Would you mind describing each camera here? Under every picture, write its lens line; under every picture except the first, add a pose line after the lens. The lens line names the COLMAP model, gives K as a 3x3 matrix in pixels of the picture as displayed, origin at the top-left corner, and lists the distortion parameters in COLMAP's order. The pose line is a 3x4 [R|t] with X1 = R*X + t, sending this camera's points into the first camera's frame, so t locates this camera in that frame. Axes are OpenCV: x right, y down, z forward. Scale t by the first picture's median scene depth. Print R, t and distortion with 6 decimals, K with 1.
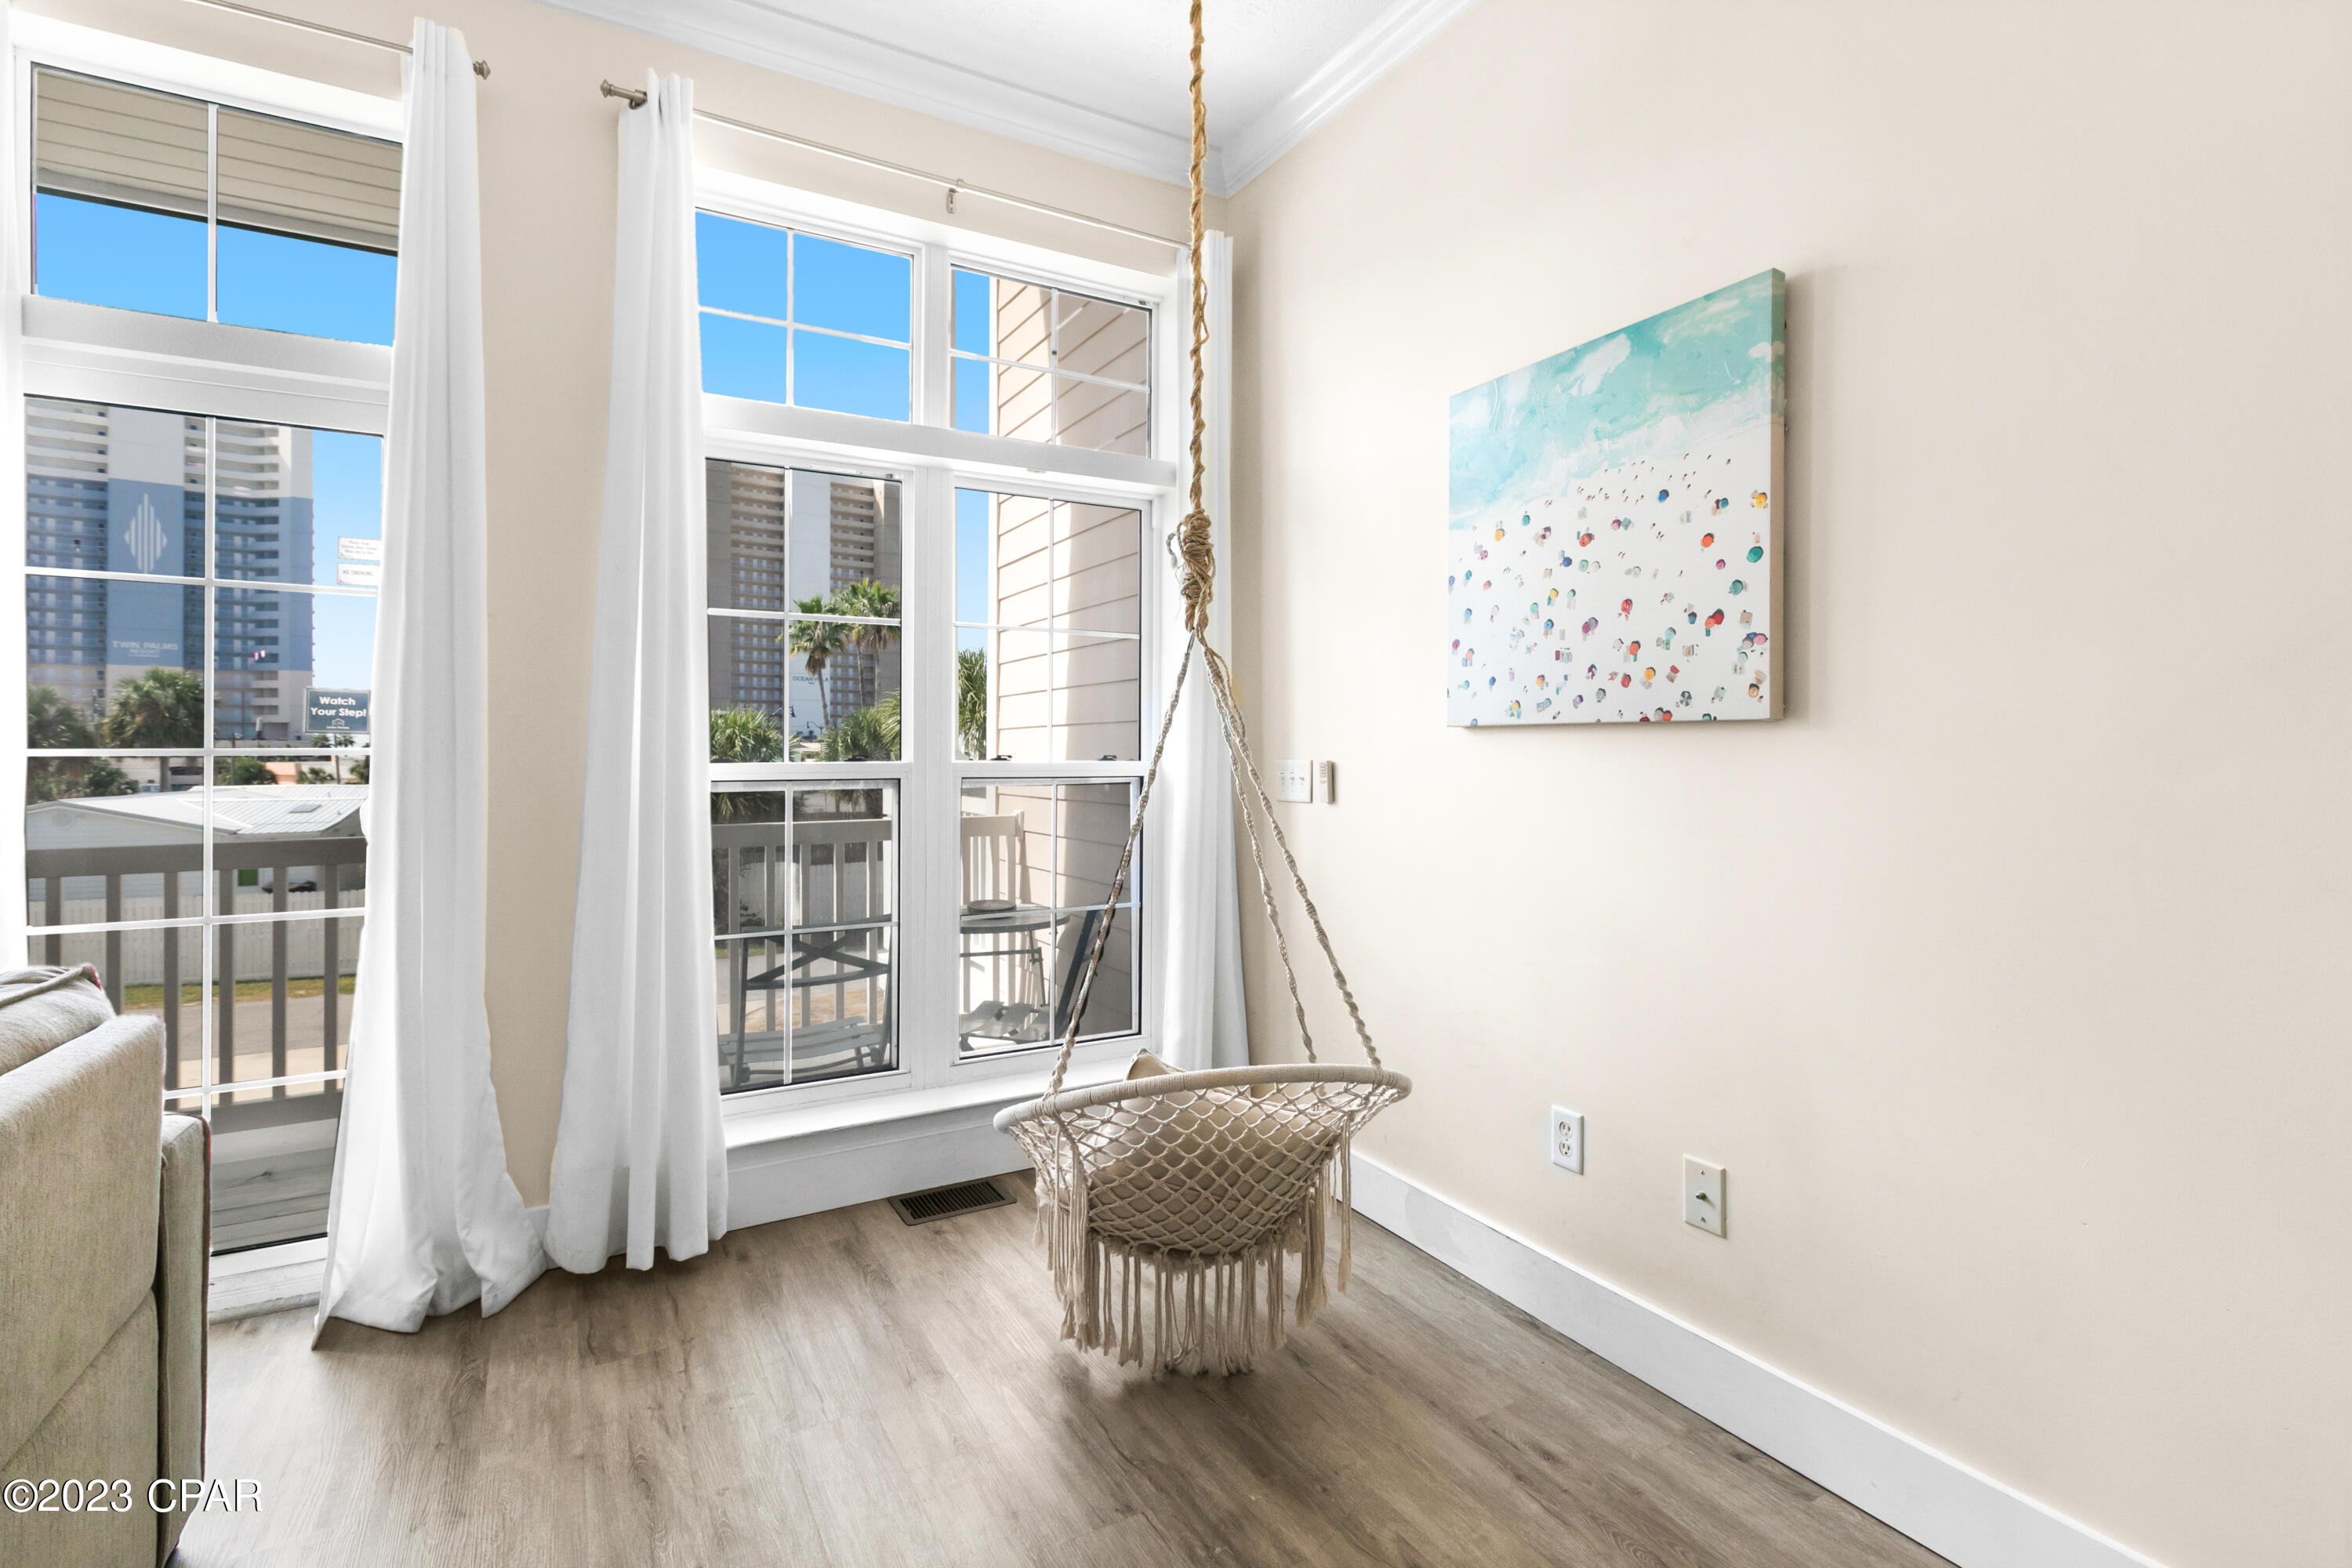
lens RADIAL K [[1065.4, 0, 1185.0], [0, 1065.4, 740.1], [0, 0, 1]] dist [-0.001178, -0.003575]
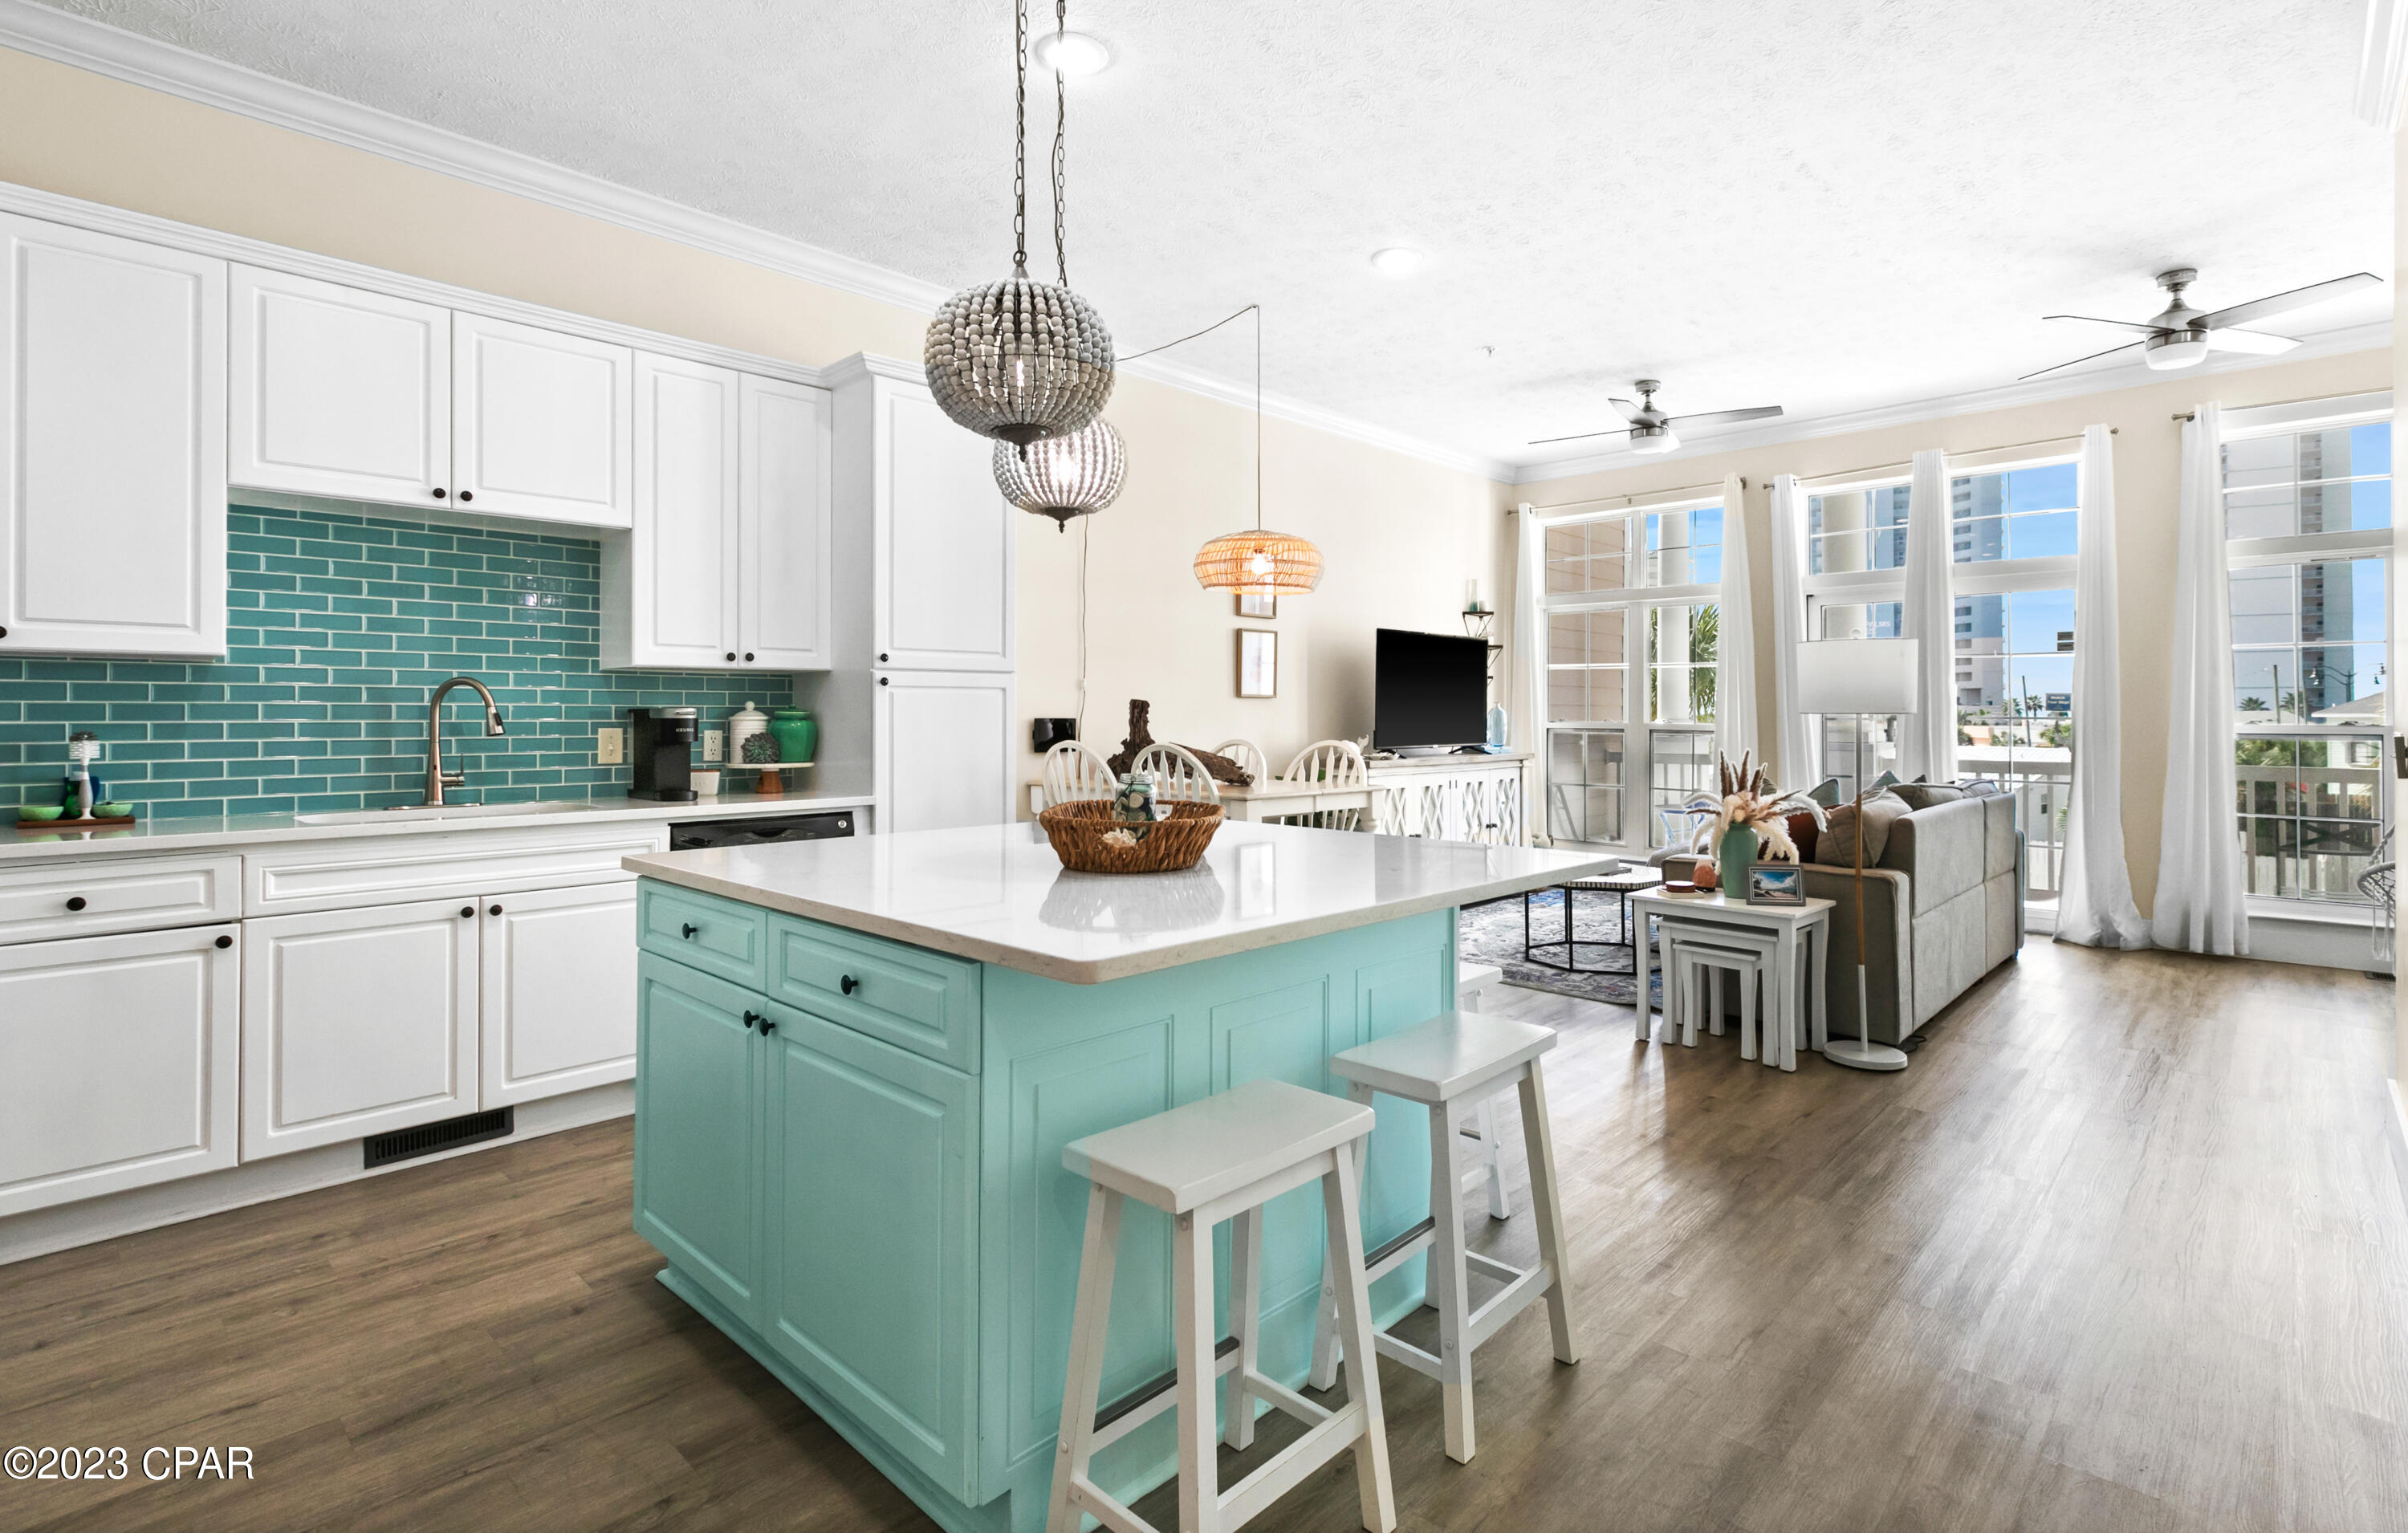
lens RADIAL K [[1179.2, 0, 1185.3], [0, 1179.2, 699.5], [0, 0, 1]] dist [-0.005357, 0.001868]
pose [[0.275880, -0.009732, -0.961143, 1.414471], [0.006266, 0.999946, -0.008327, -0.023641], [0.961172, -0.003725, 0.275926, -1.897261]]
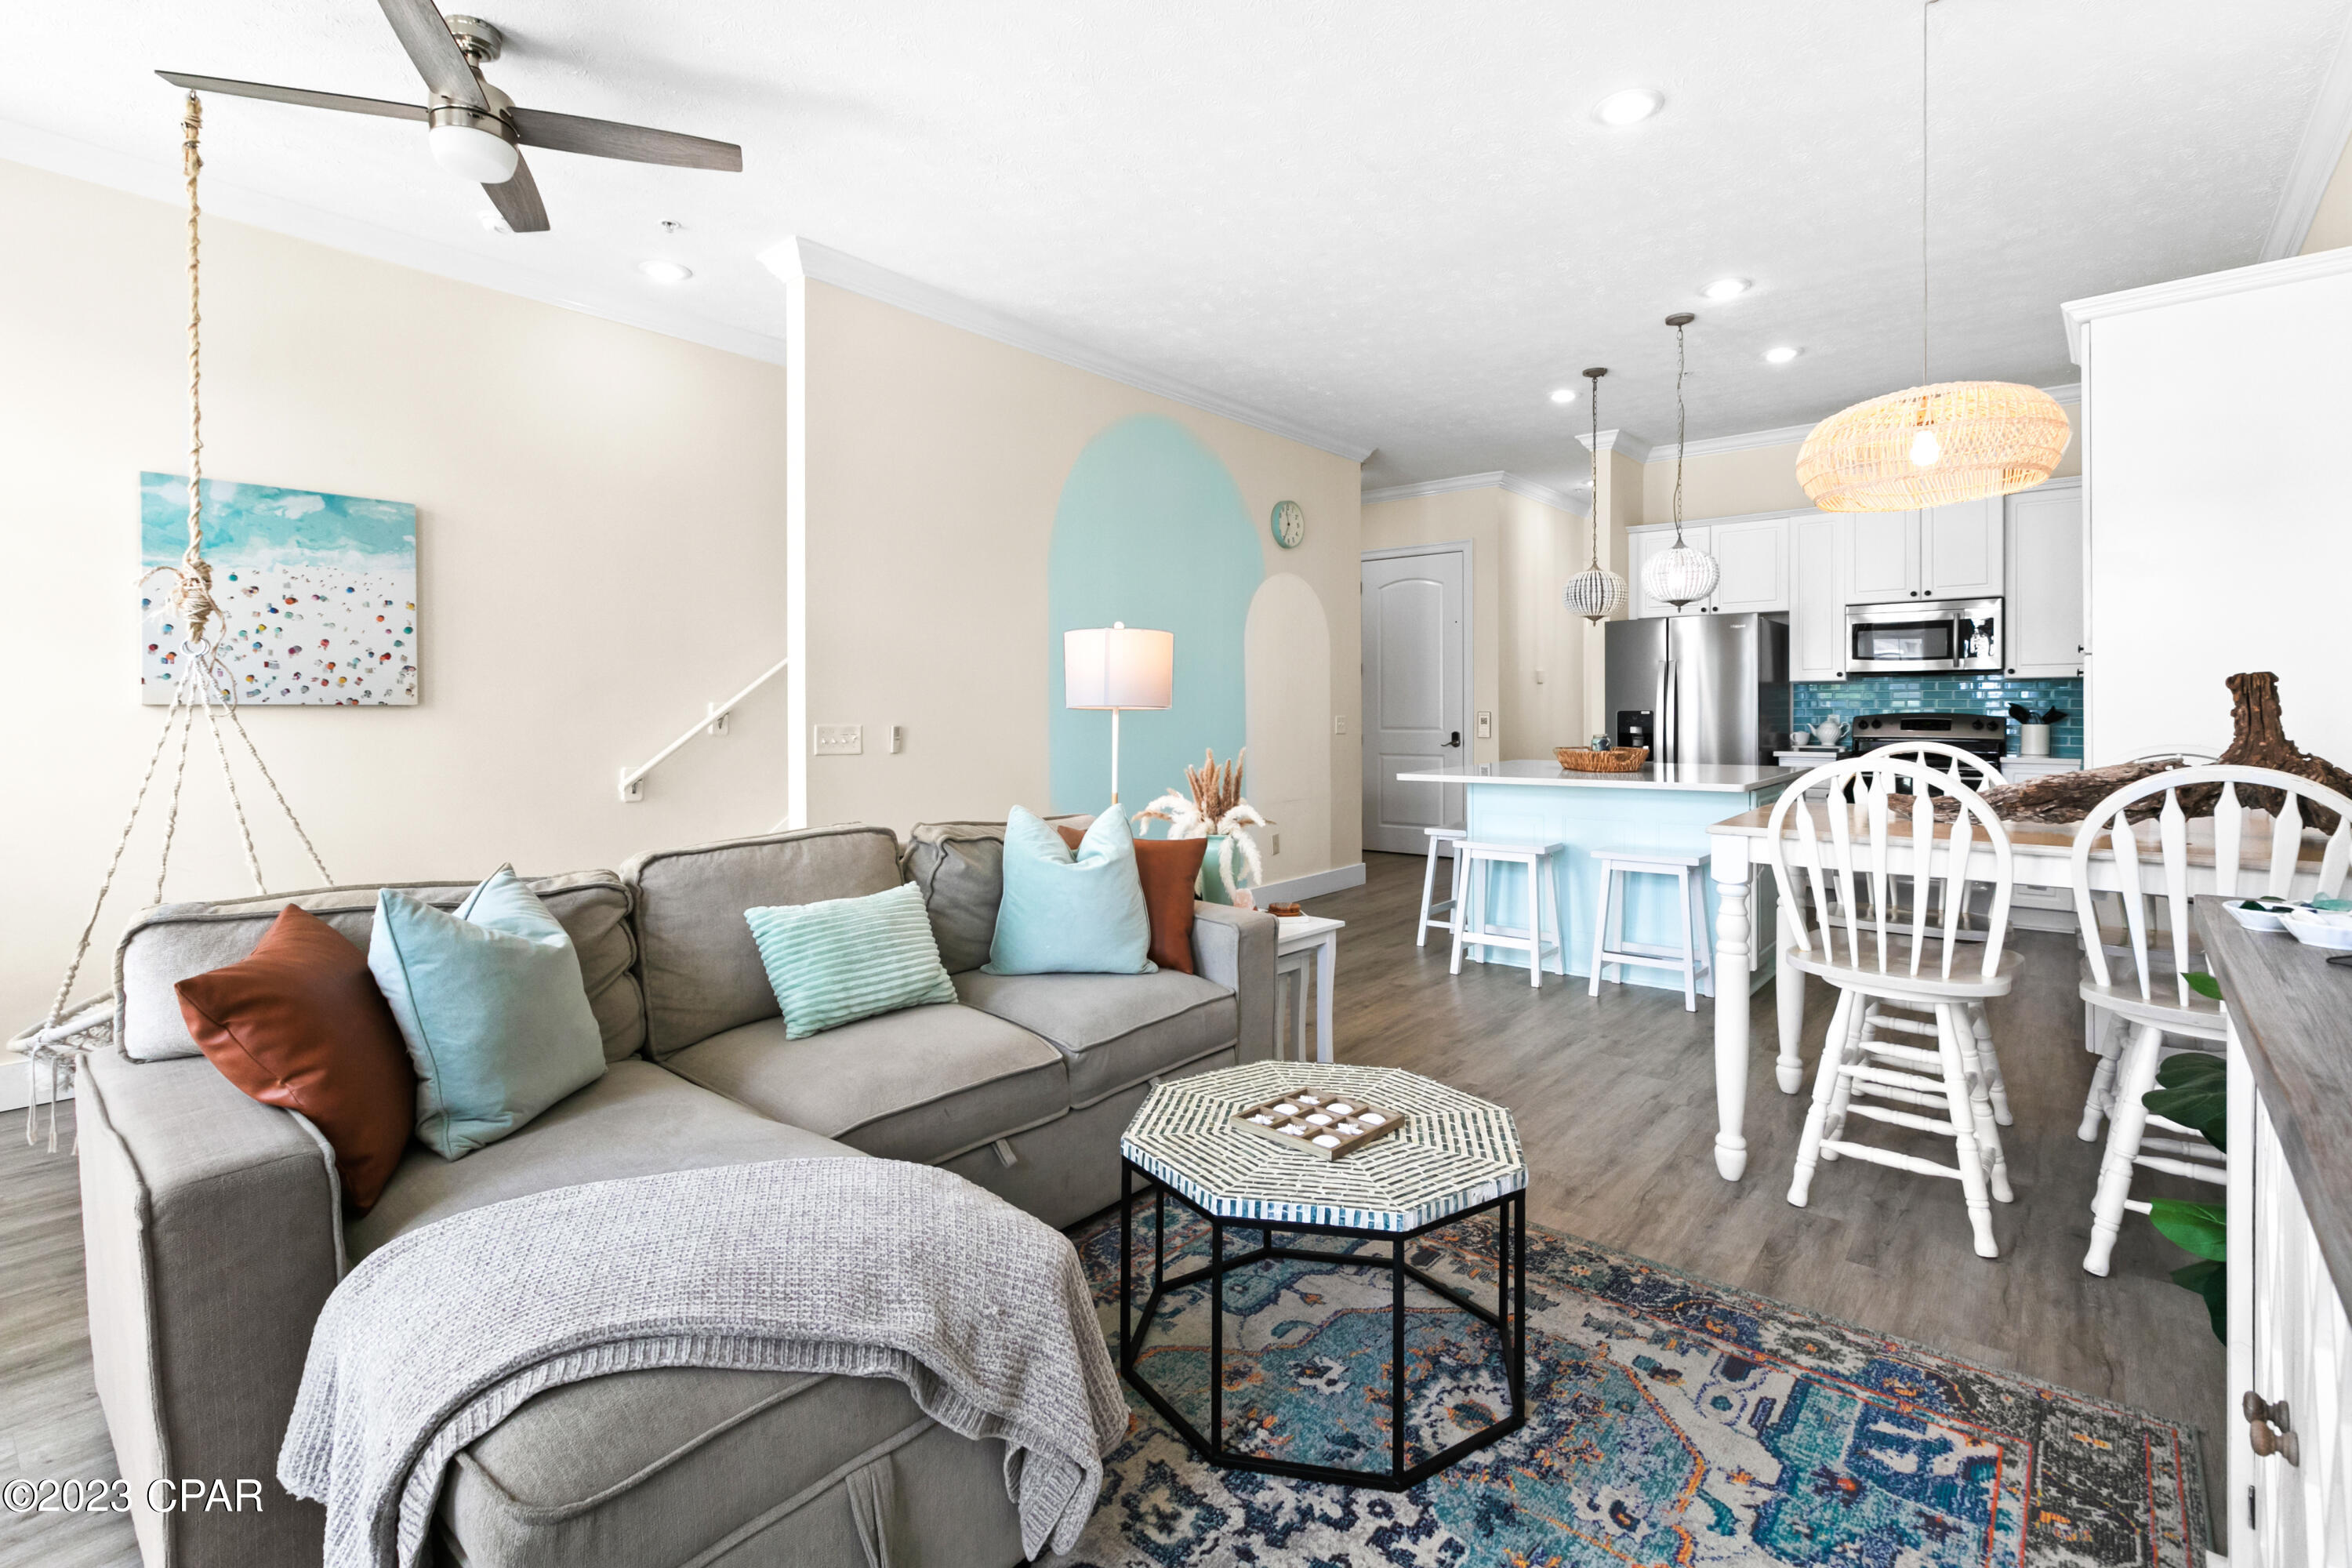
lens RADIAL K [[1065.4, 0, 1167.6], [0, 1065.4, 719.5], [0, 0, 1]] dist [-0.001178, -0.003575]
pose [[-0.340460, -0.001852, 0.940257, -1.808065], [-0.000202, 0.999998, 0.001896, 0.005002], [-0.940259, 0.000456, -0.340459, 0.235364]]
